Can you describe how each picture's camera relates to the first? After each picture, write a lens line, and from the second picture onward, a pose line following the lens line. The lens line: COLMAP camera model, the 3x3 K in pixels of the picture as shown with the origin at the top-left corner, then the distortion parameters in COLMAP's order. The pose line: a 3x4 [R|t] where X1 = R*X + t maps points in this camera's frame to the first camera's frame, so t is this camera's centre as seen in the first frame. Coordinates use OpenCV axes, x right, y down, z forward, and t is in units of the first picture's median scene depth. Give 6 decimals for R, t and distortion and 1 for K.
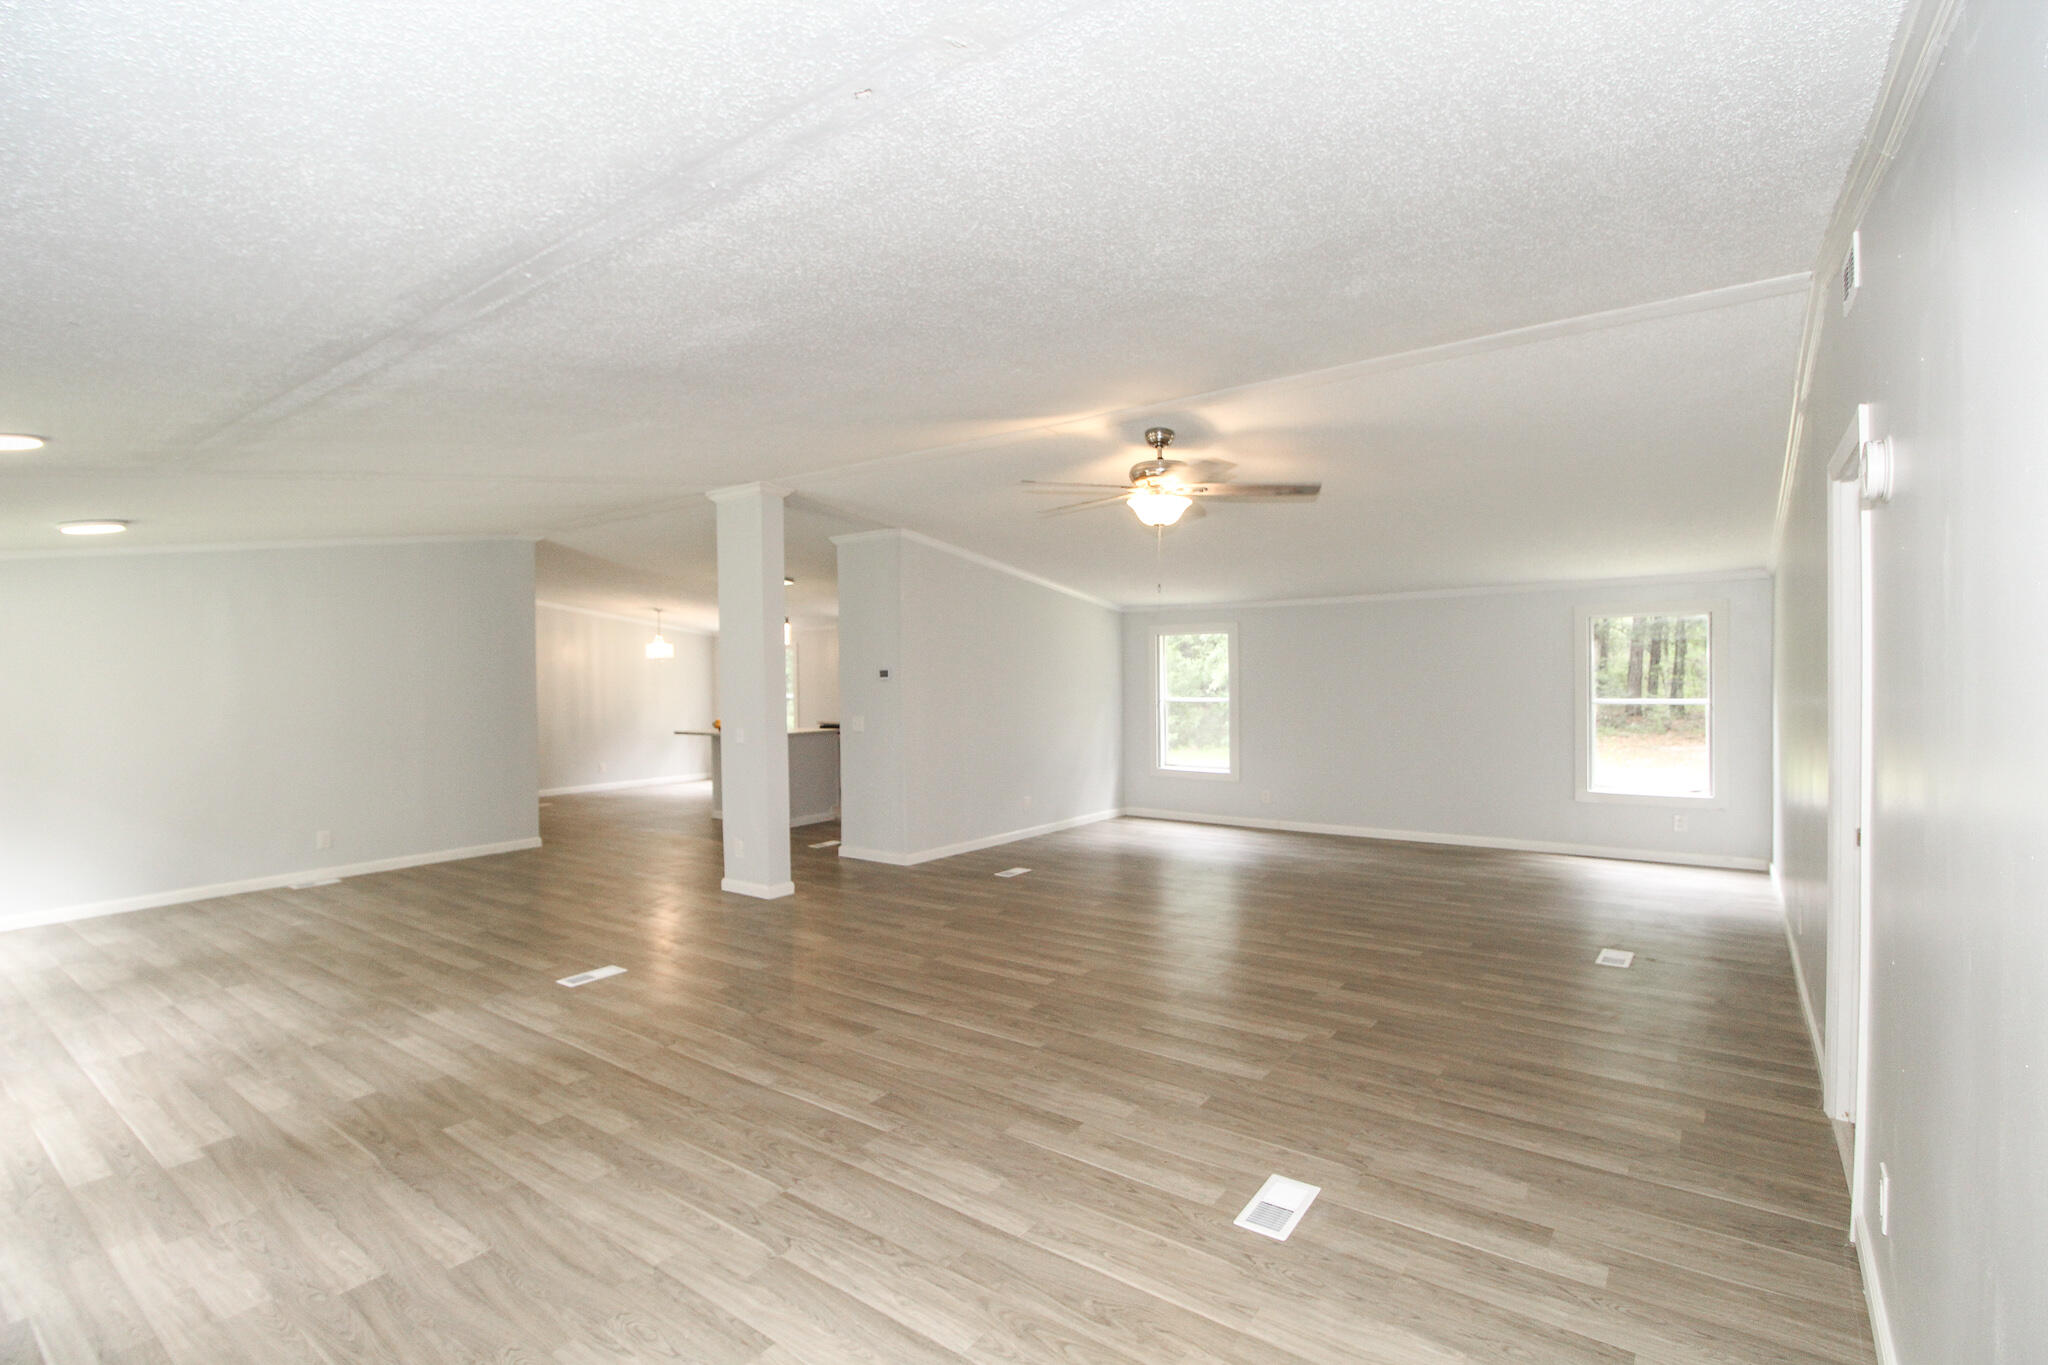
lens RADIAL K [[965.9, 0, 1024.0], [0, 965.9, 682.5], [0, 0, 1]] dist [0.002984, -0.014340]
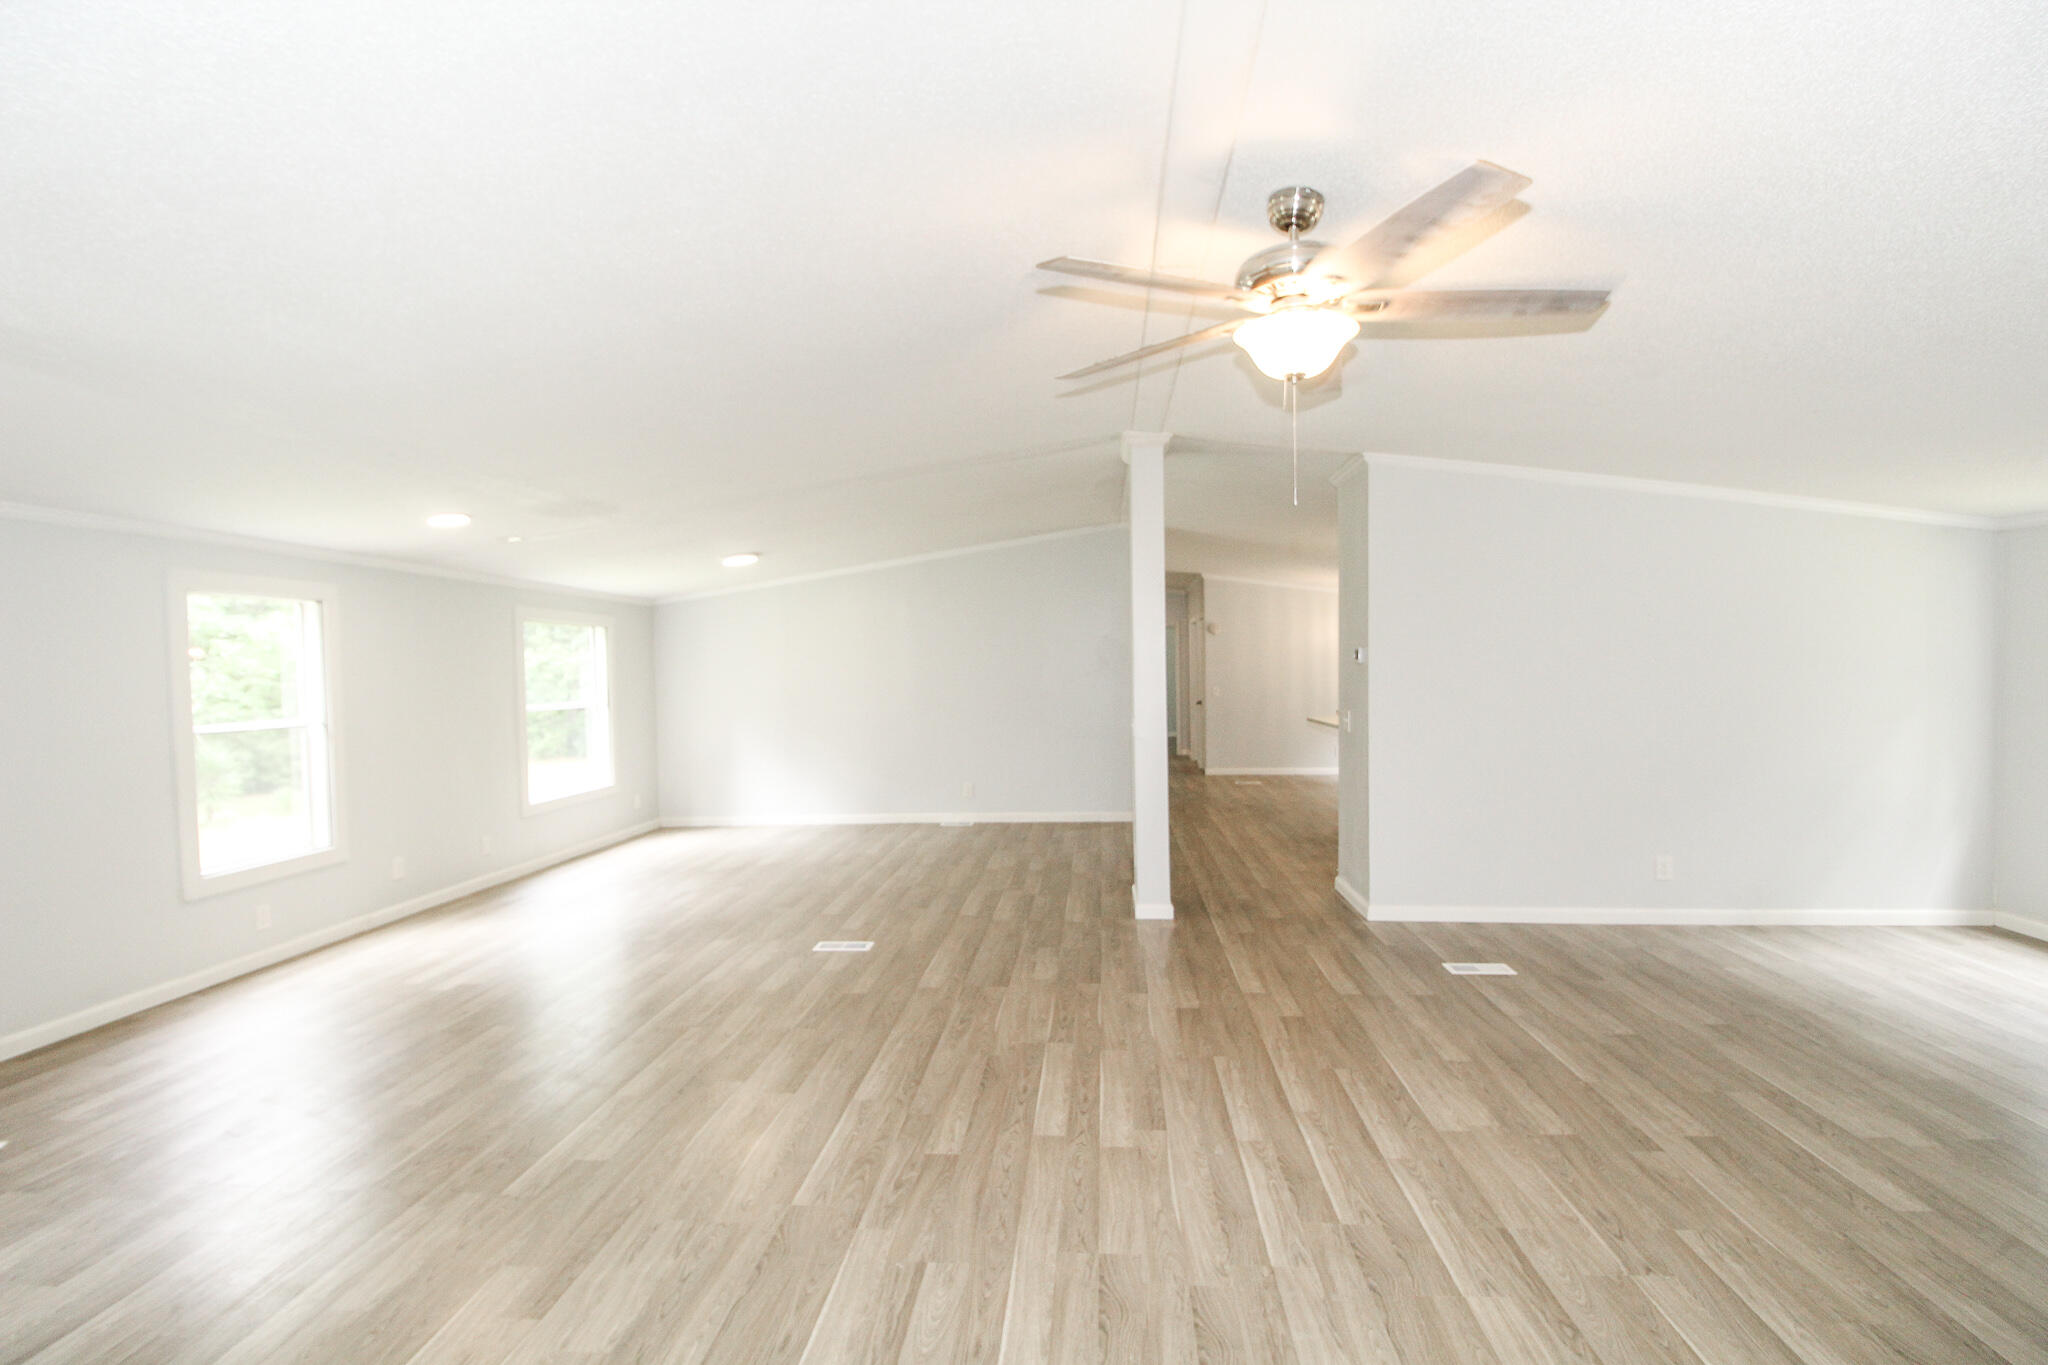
lens RADIAL K [[942.4, 0, 1034.8], [0, 942.4, 701.2], [0, 0, 1]] dist [-0.035576, -0.000202]
pose [[0.546686, 0.038563, -0.836449, 0.562954], [-0.009721, 0.999164, 0.039711, -0.004919], [0.837281, -0.013579, 0.546604, 0.688334]]
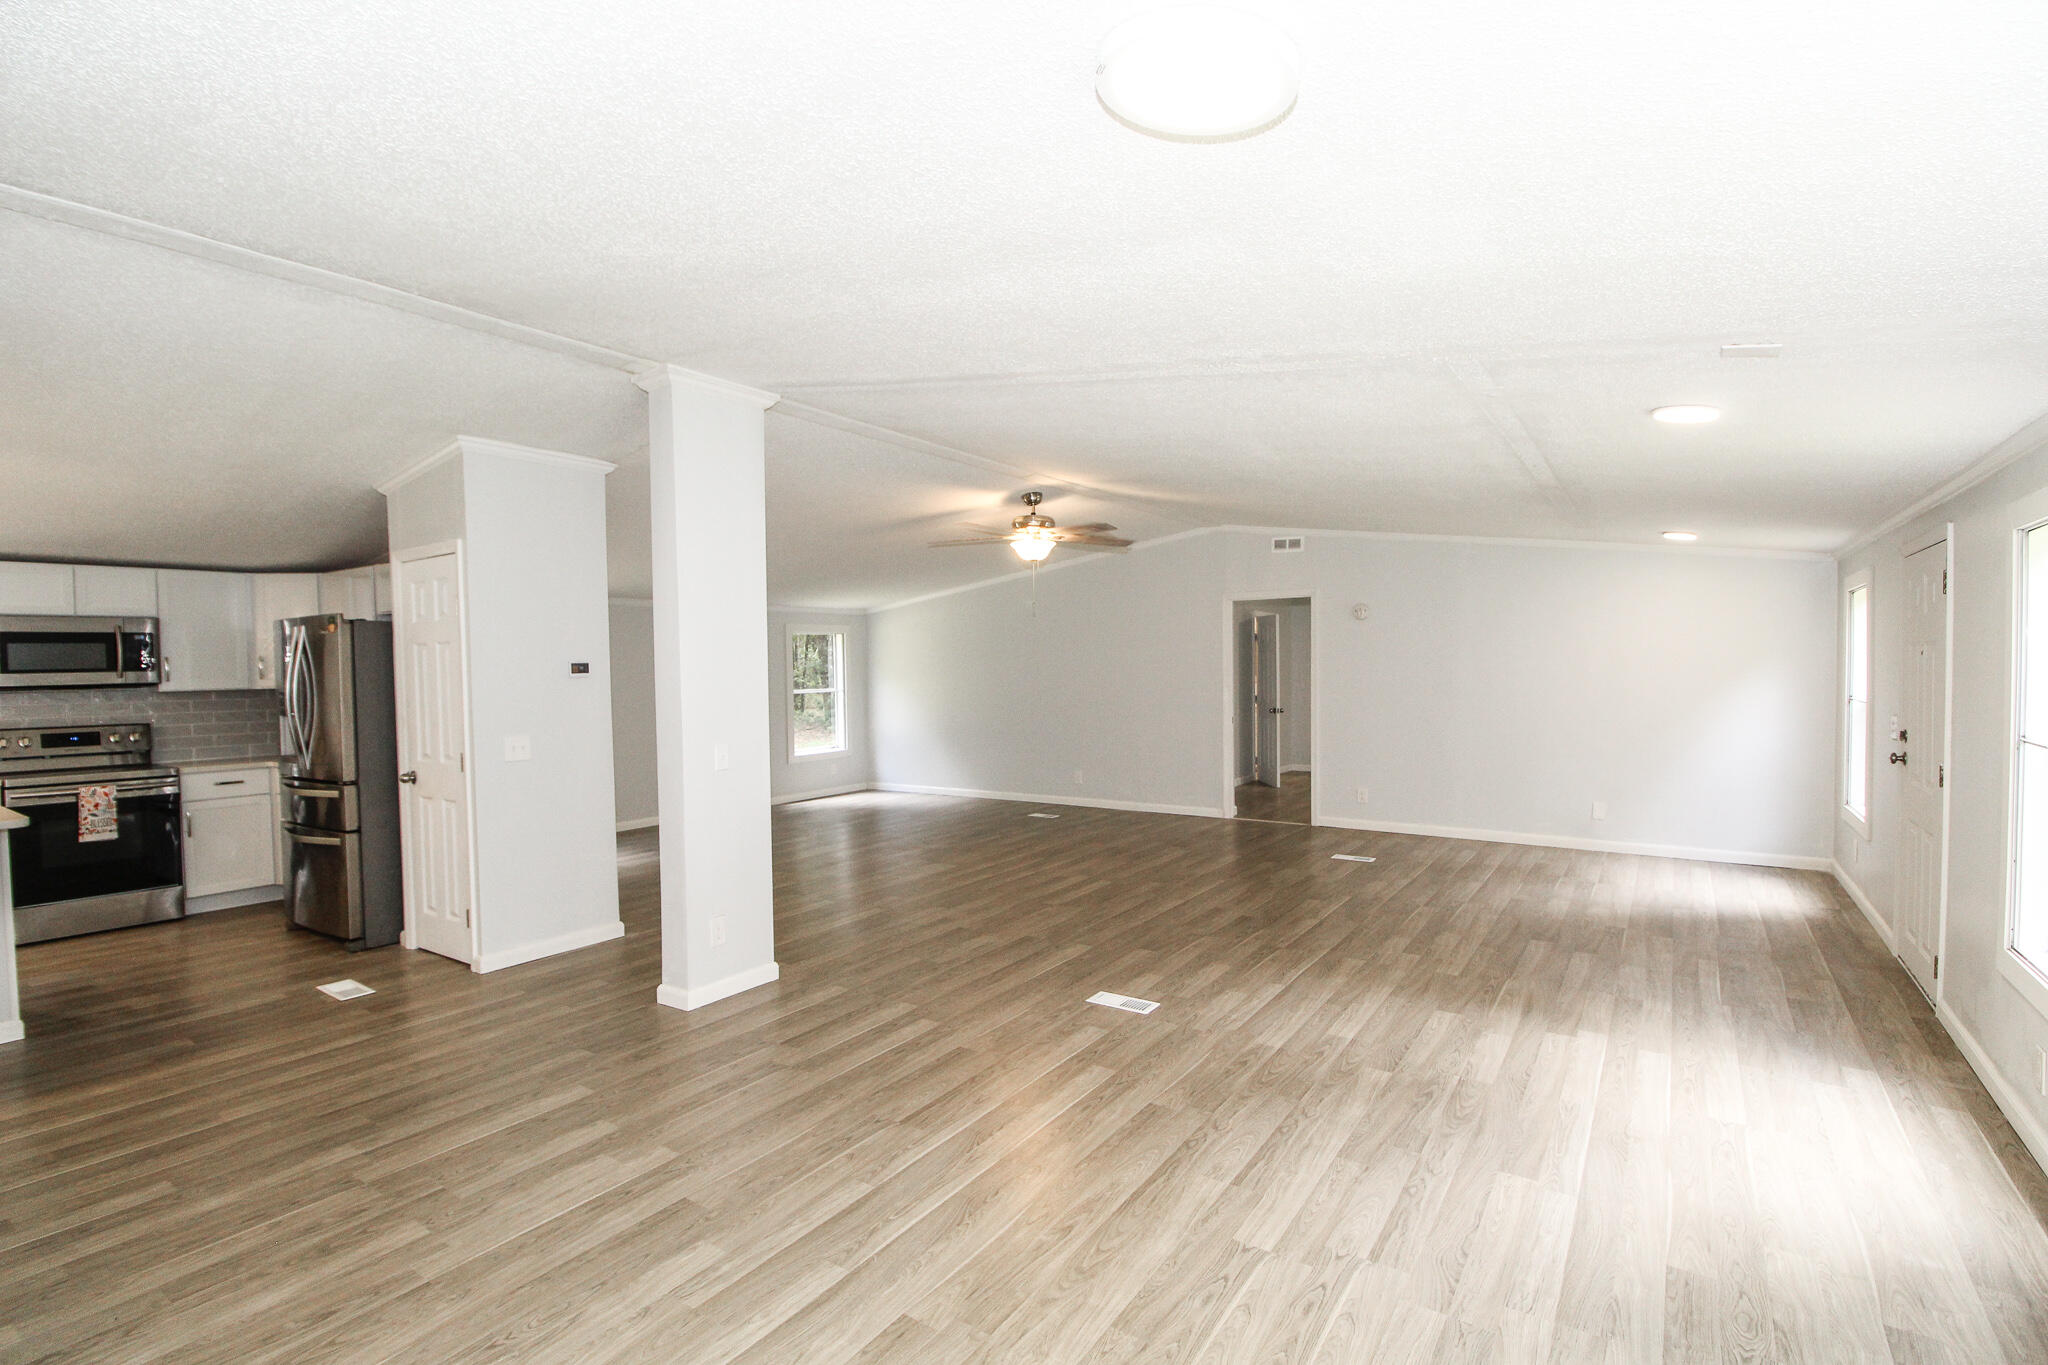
lens RADIAL K [[965.9, 0, 1024.0], [0, 965.9, 682.5], [0, 0, 1]] dist [0.002984, -0.014340]
pose [[-0.054846, -0.003235, 0.998490, -1.467285], [0.021423, 0.999761, 0.004416, 0.006872], [-0.998265, 0.021633, -0.054764, 1.257208]]
